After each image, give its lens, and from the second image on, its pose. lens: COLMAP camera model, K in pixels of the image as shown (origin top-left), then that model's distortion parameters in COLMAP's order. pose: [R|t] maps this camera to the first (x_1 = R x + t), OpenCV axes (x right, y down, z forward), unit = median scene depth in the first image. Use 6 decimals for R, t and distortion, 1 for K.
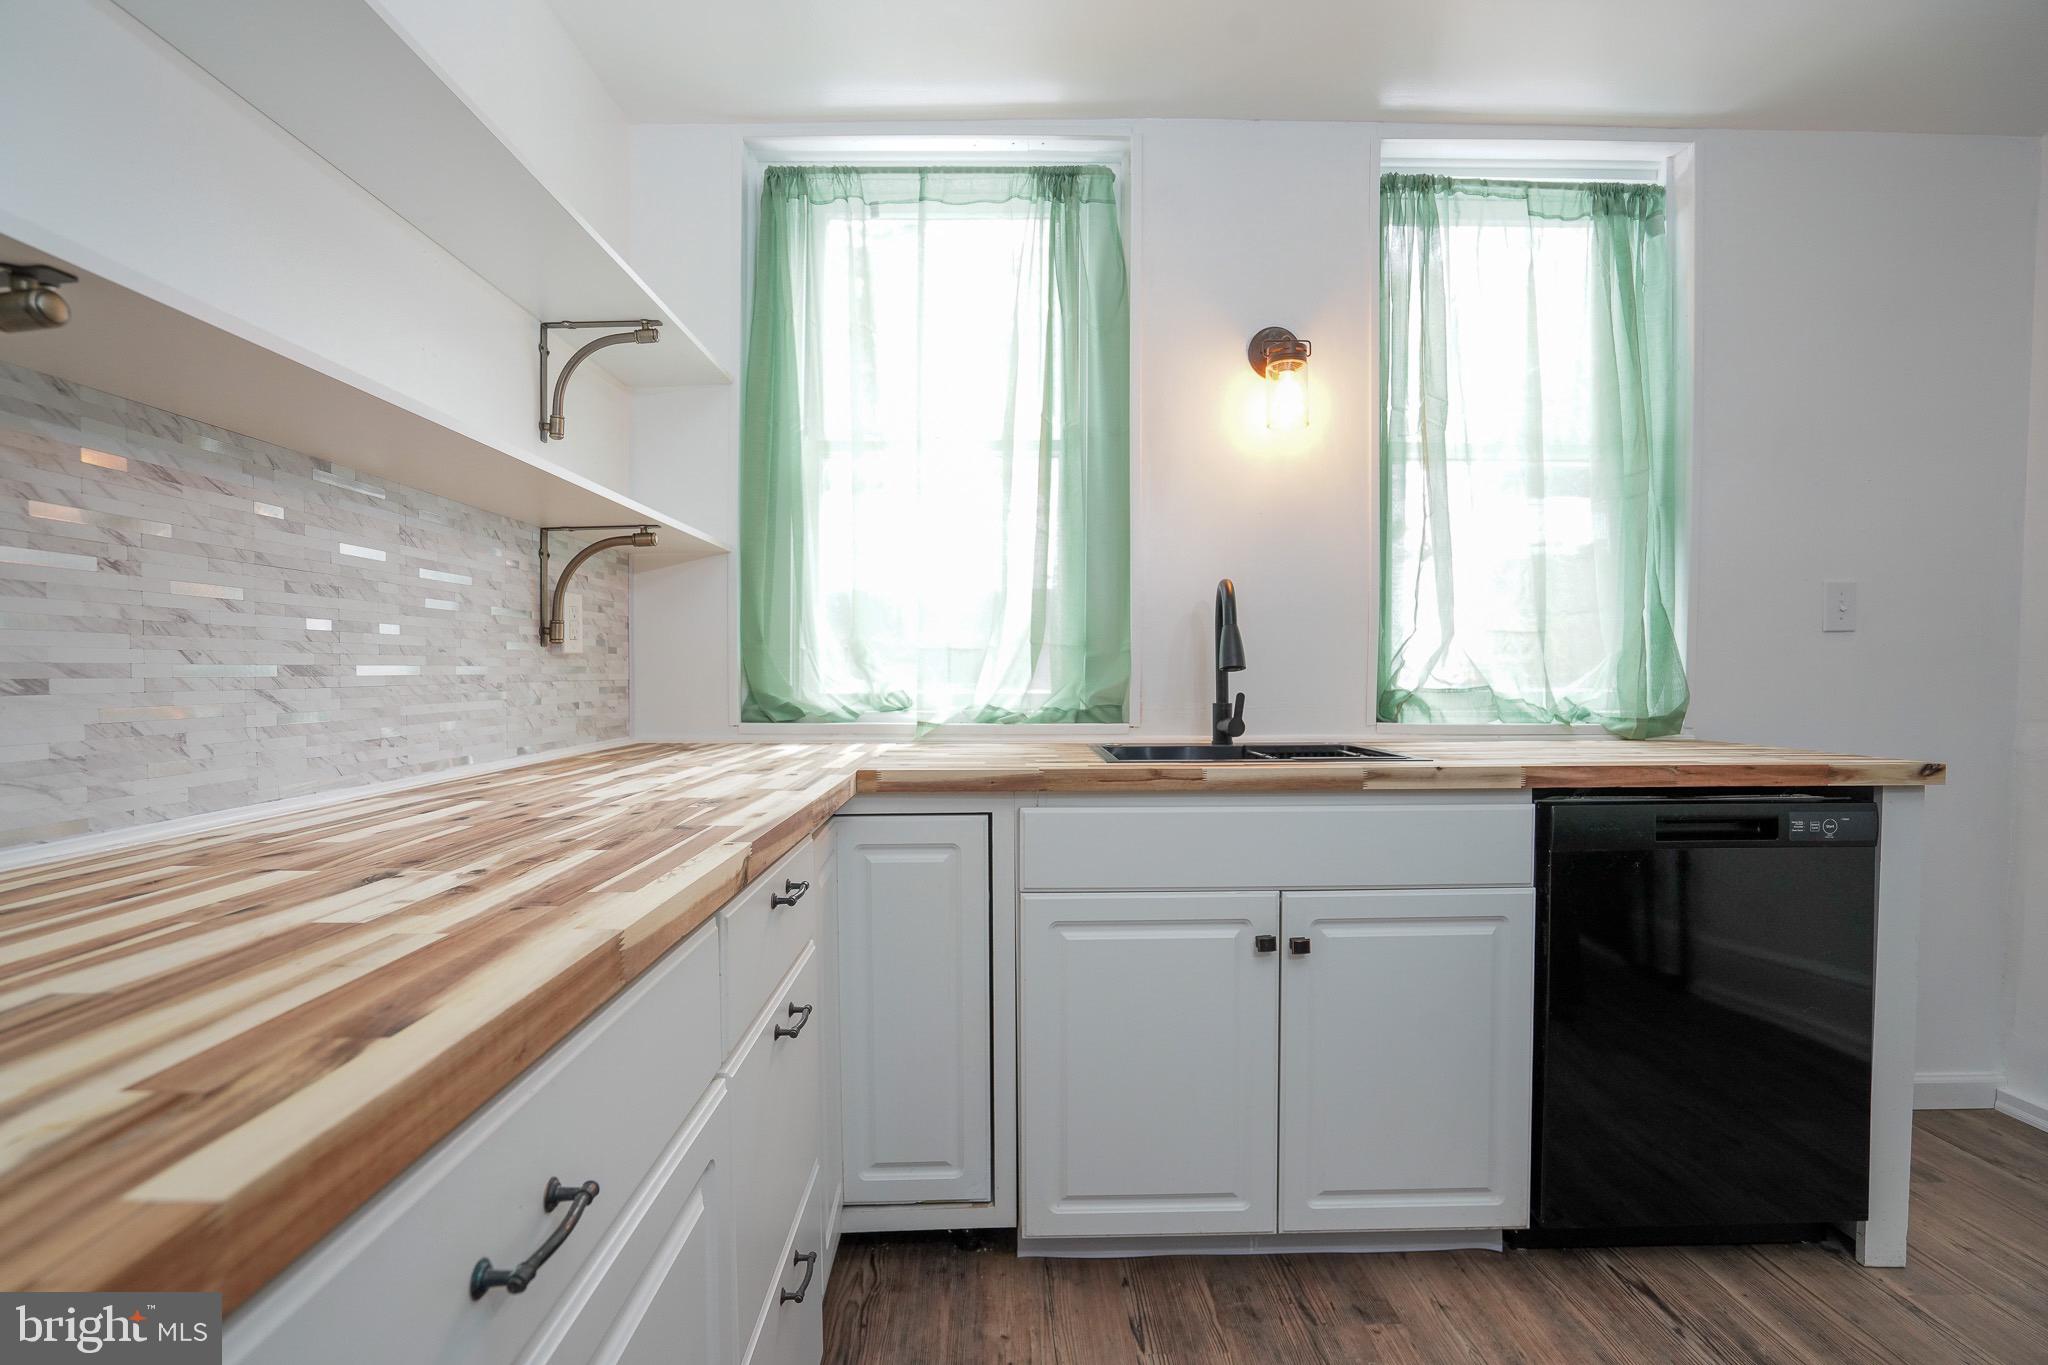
lens RADIAL K [[929.2, 0, 1014.0], [0, 929.2, 690.6], [0, 0, 1]] dist [-0.058684, 0.022089]
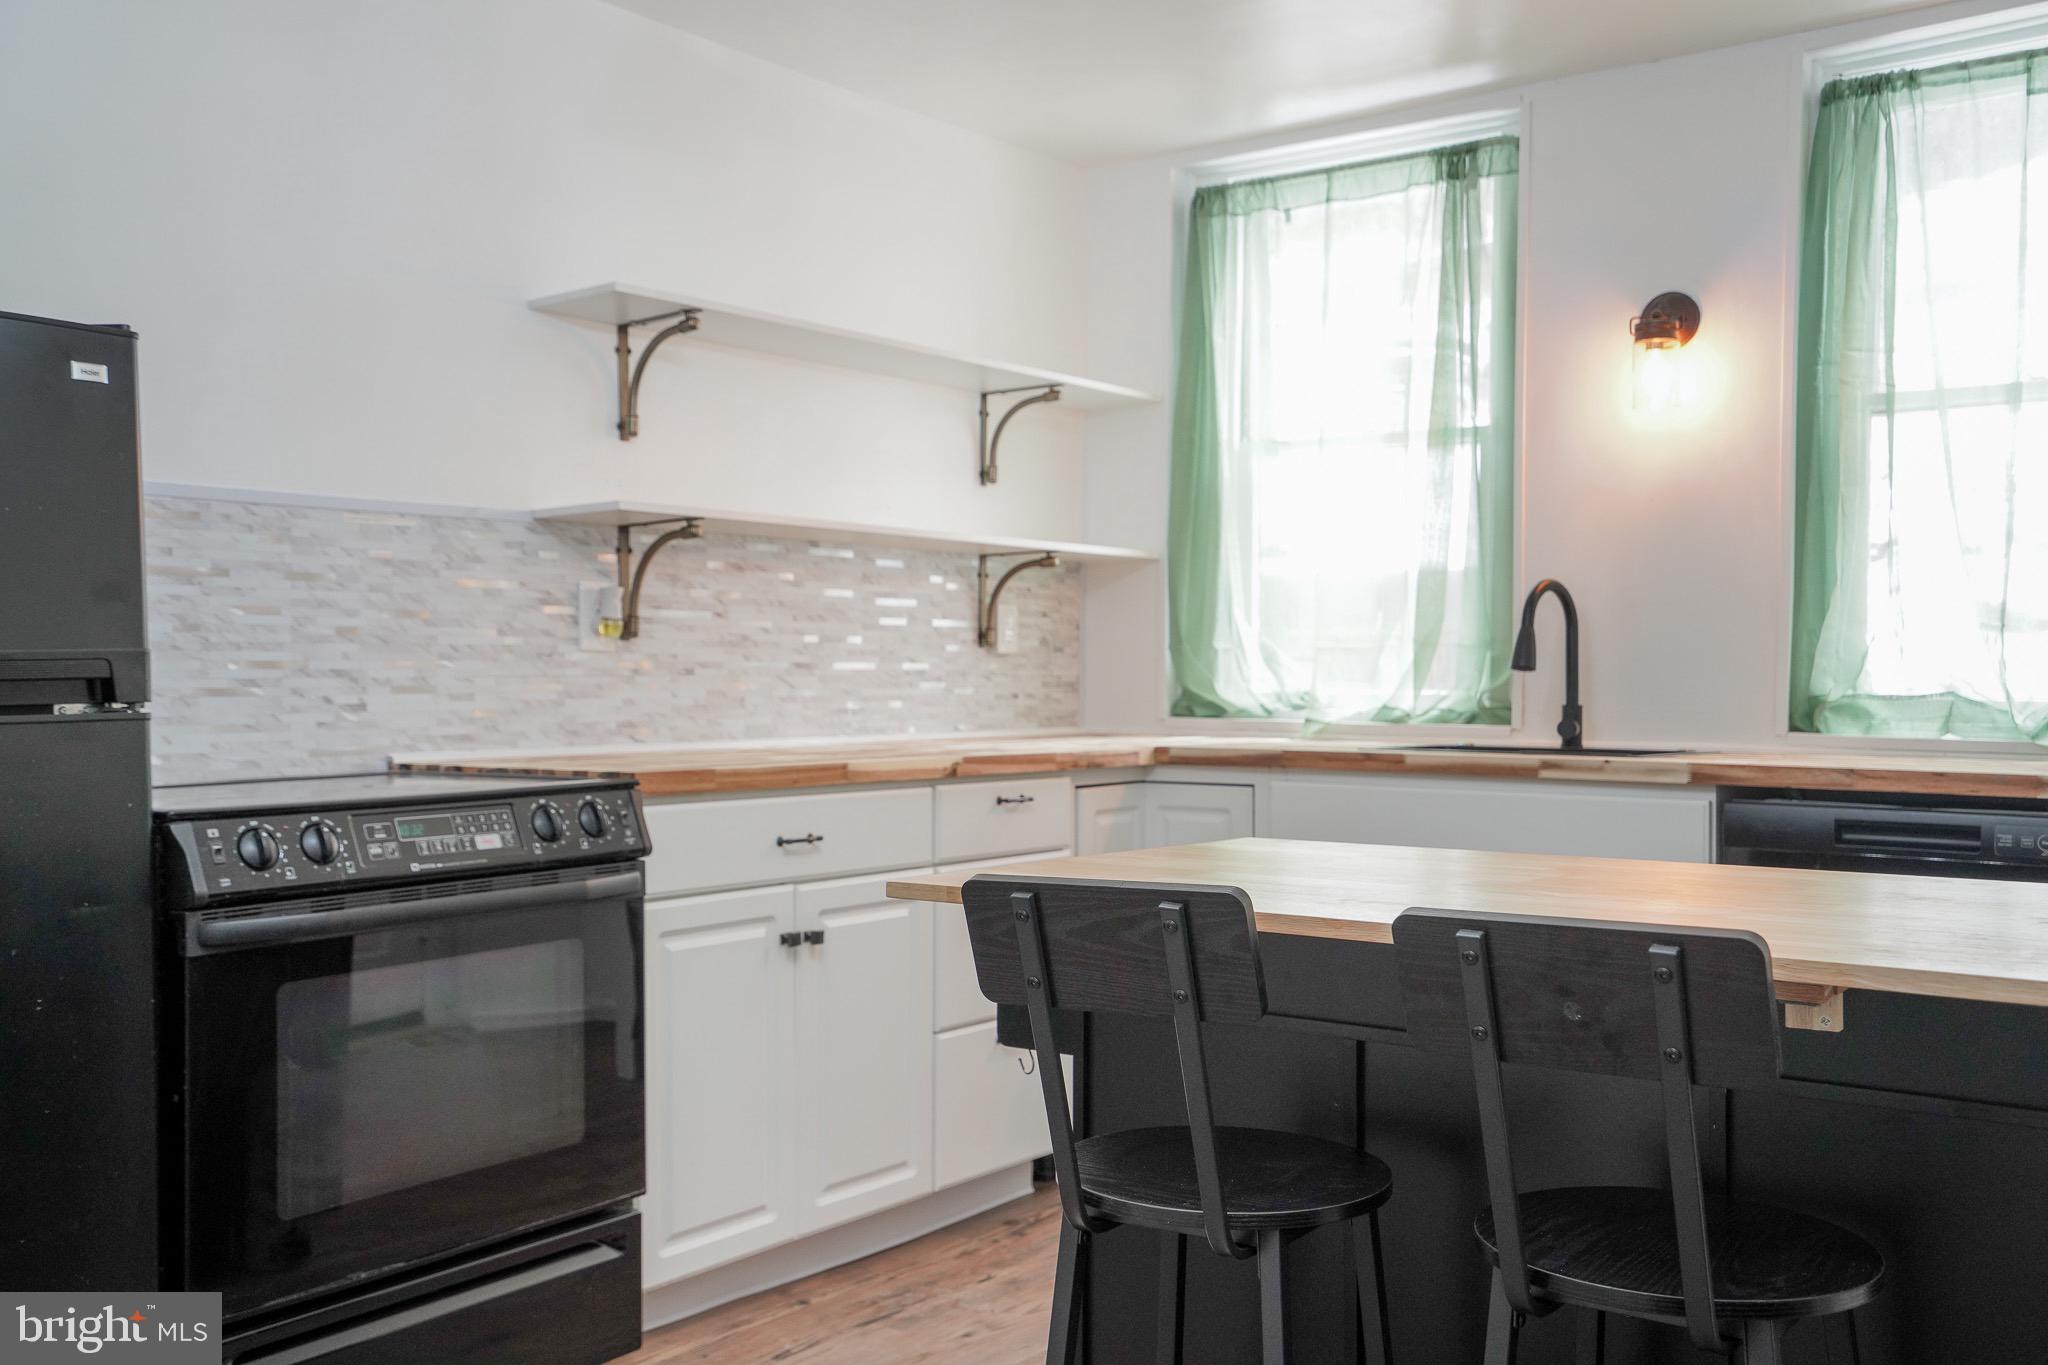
lens RADIAL K [[1998.7, 0, 1188.9], [0, 1998.7, 678.0], [0, 0, 1]] dist [0.073872, 0.009003]
pose [[0.838421, 0.008306, -0.544959, 1.236307], [-0.018657, 0.999735, -0.013467, 0.025217], [0.544703, 0.021459, 0.838354, -1.164715]]
